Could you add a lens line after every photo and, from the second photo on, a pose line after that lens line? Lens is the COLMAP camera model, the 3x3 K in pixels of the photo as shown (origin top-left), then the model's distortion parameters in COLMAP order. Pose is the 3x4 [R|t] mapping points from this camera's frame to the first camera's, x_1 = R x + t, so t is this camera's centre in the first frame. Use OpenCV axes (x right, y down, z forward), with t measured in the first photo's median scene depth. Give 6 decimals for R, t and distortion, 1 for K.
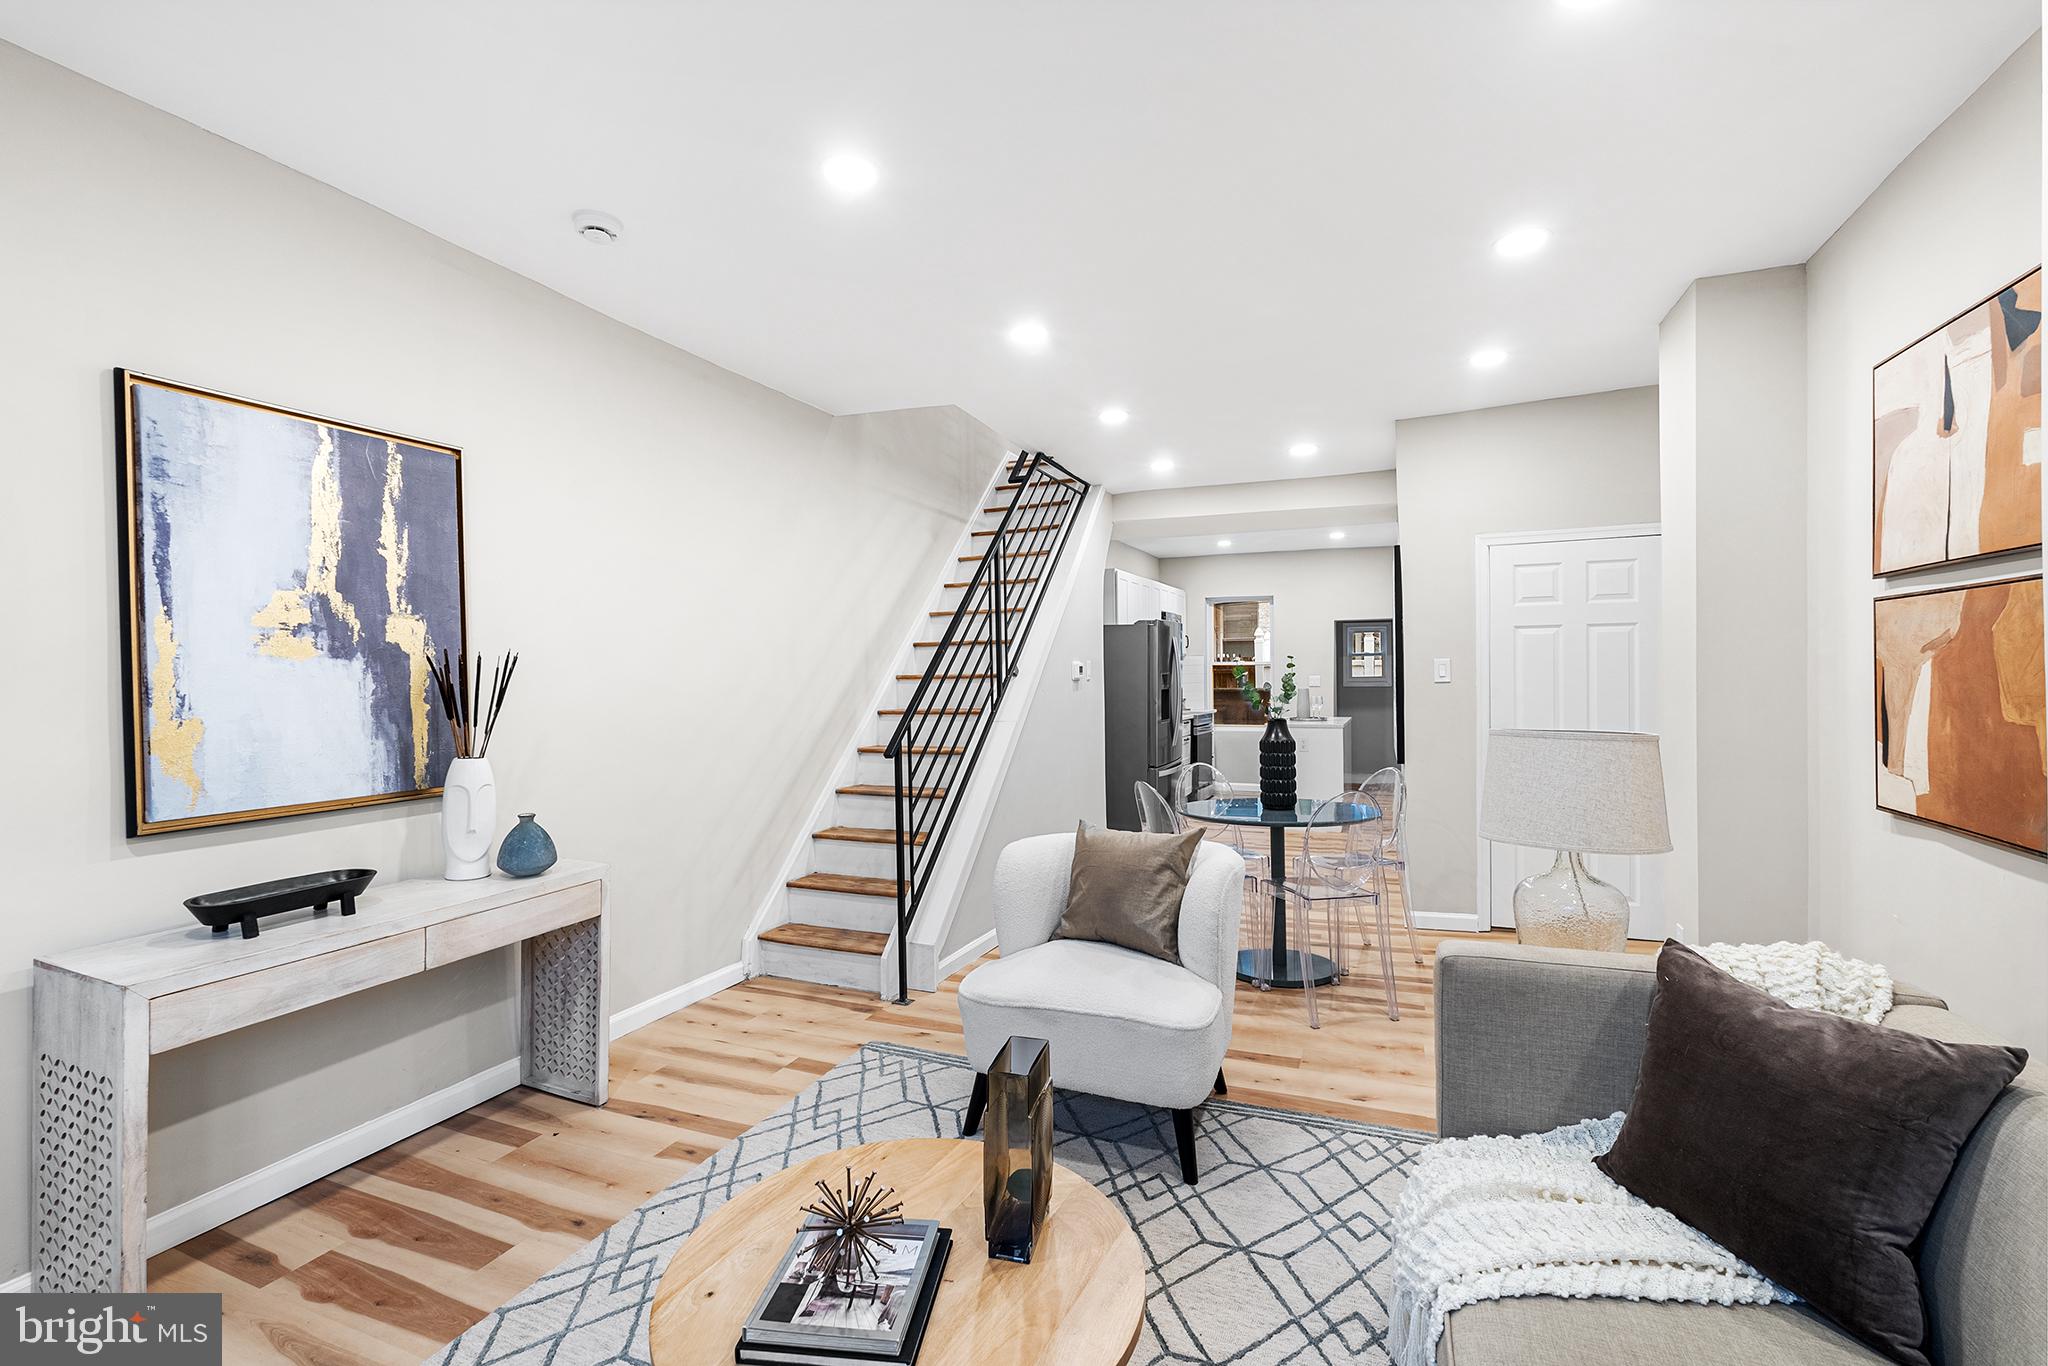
lens RADIAL K [[912.4, 0, 1017.6], [0, 912.4, 682.8], [0, 0, 1]] dist [-0.006676, 0.001578]
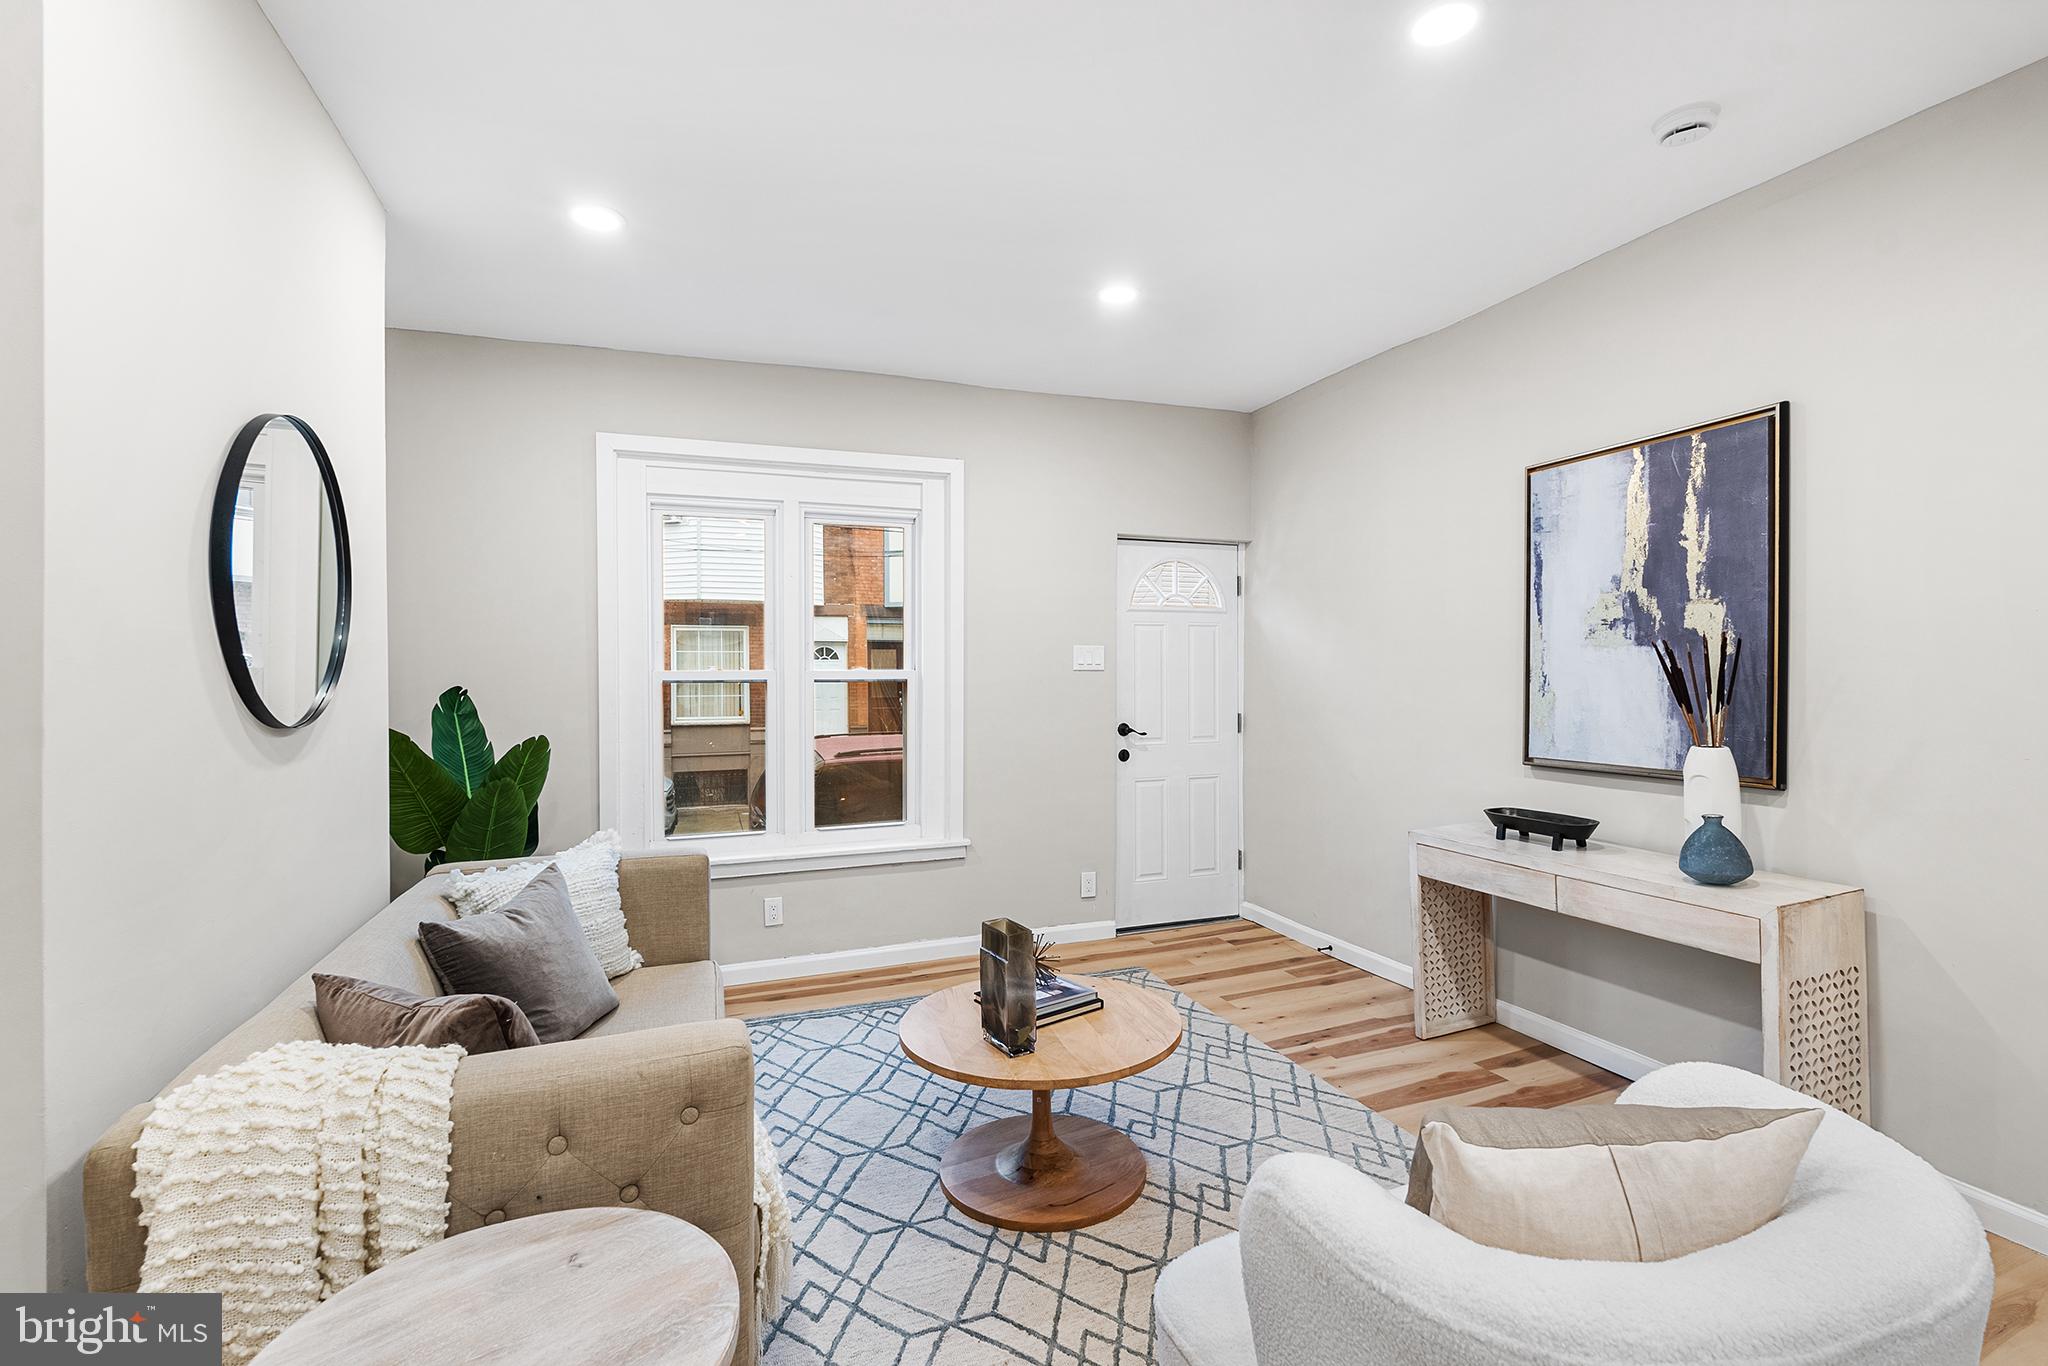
lens RADIAL K [[912.4, 0, 1077.5], [0, 912.4, 687.5], [0, 0, 1]] dist [-0.006676, 0.001578]
pose [[-0.705537, 0.024063, -0.708264, 0.557874], [0.006206, 0.999595, 0.027779, -0.009717], [0.708646, 0.015204, -0.705401, 1.255865]]
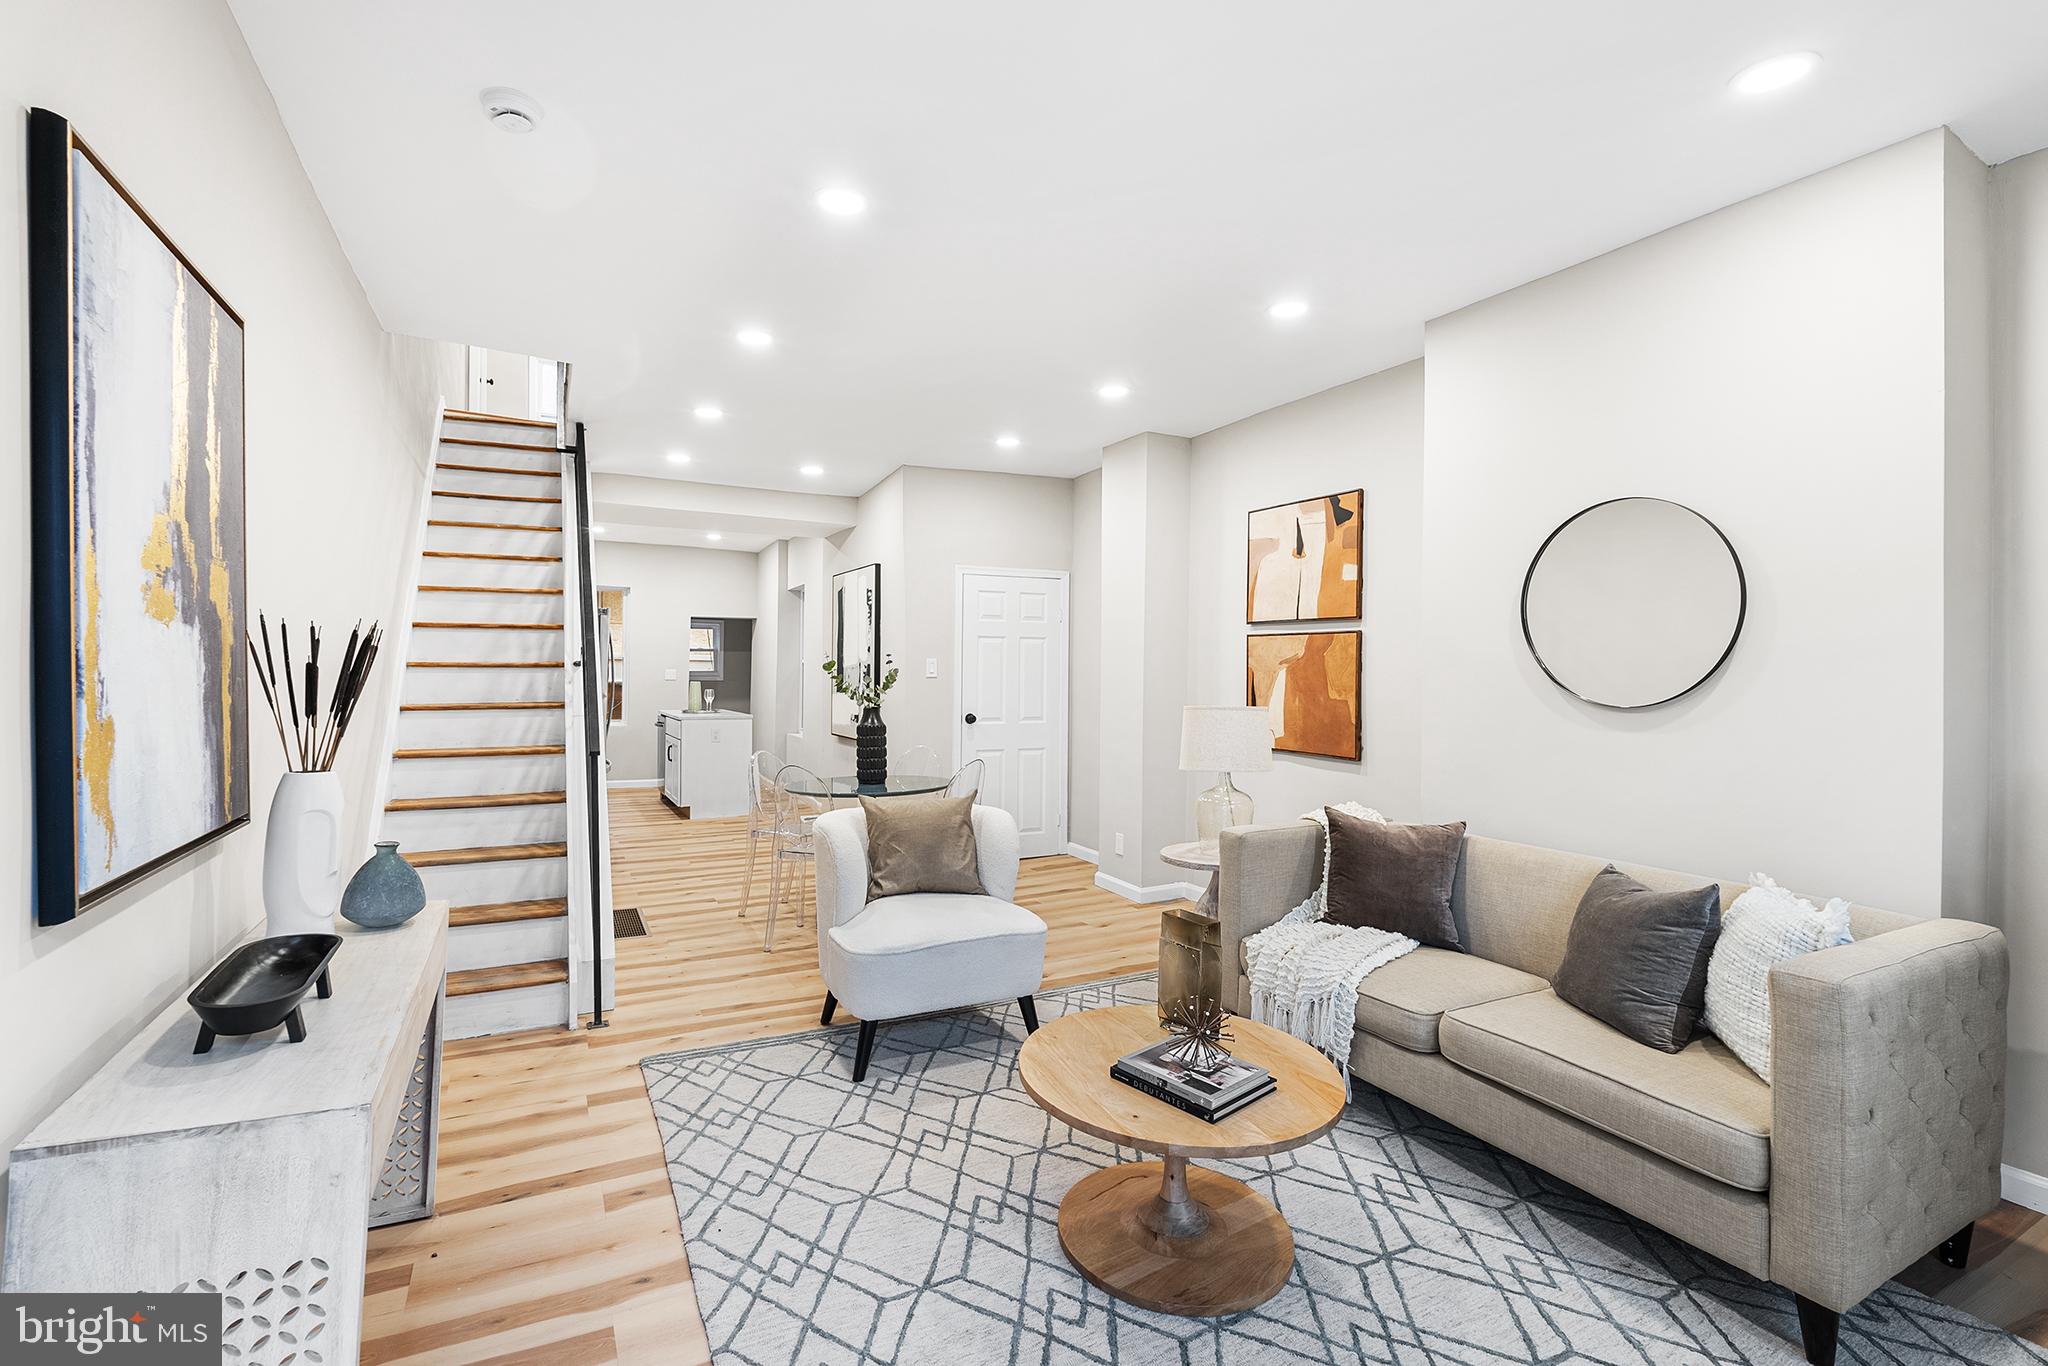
lens RADIAL K [[912.4, 0, 1045.5], [0, 912.4, 664.2], [0, 0, 1]] dist [-0.006676, 0.001578]
pose [[0.645362, 0.020813, 0.763594, -0.806733], [-0.009073, 0.999767, -0.019582, 0.008535], [-0.763823, 0.005710, 0.645400, 0.113295]]
